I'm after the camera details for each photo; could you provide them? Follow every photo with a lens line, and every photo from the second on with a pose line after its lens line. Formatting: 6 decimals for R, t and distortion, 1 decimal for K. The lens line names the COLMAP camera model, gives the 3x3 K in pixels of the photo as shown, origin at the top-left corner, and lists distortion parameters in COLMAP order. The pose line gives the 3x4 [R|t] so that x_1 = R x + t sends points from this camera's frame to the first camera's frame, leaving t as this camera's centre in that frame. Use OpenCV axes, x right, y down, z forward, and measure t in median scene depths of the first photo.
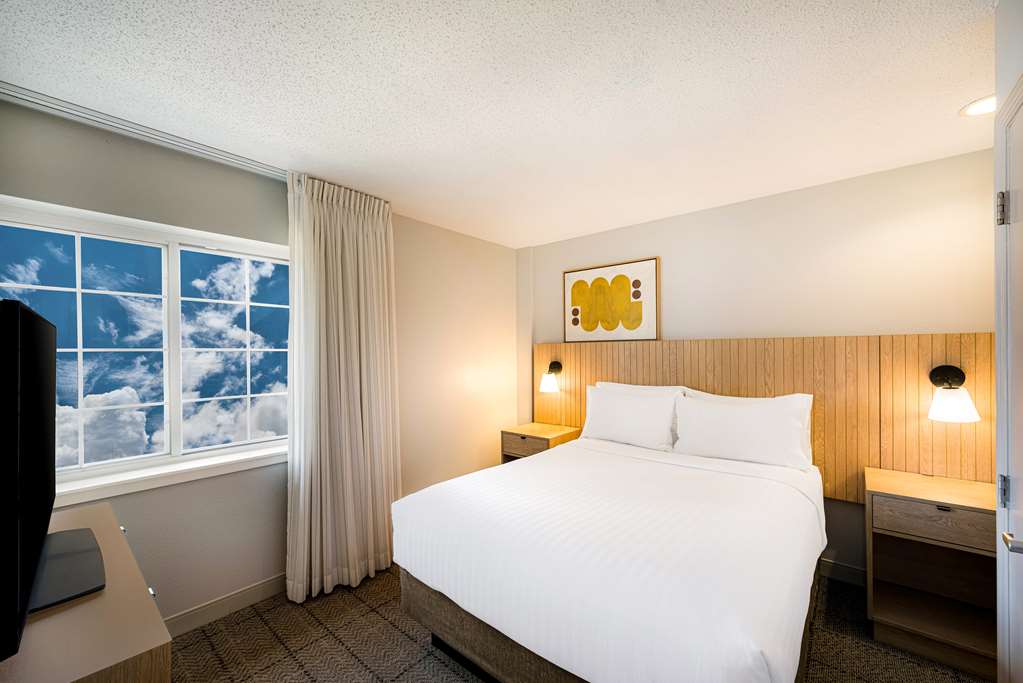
lens RADIAL K [[410.5, 0, 506.0], [0, 410.5, 351.2], [0, 0, 1]] dist [0.009817, 0.000275]
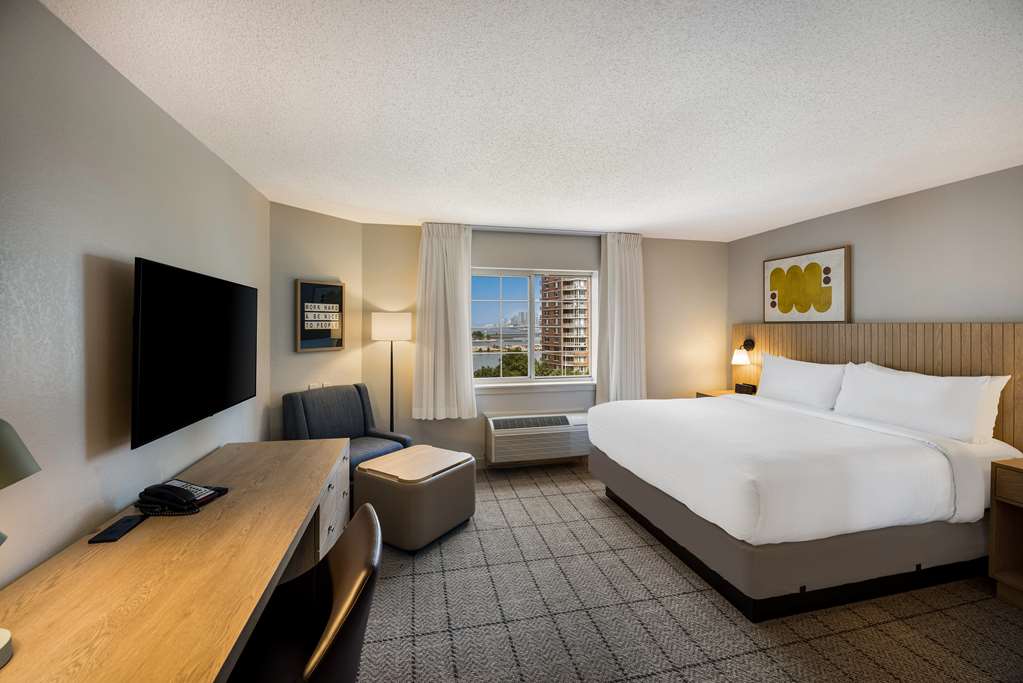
lens RADIAL K [[437.4, 0, 496.9], [0, 437.4, 324.3], [0, 0, 1]] dist [0.021060, 0.000065]
pose [[0.794501, 0.015440, -0.607067, 0.322876], [-0.017277, 0.999847, 0.002820, -0.008165], [0.607018, 0.008248, 0.794646, -0.455925]]
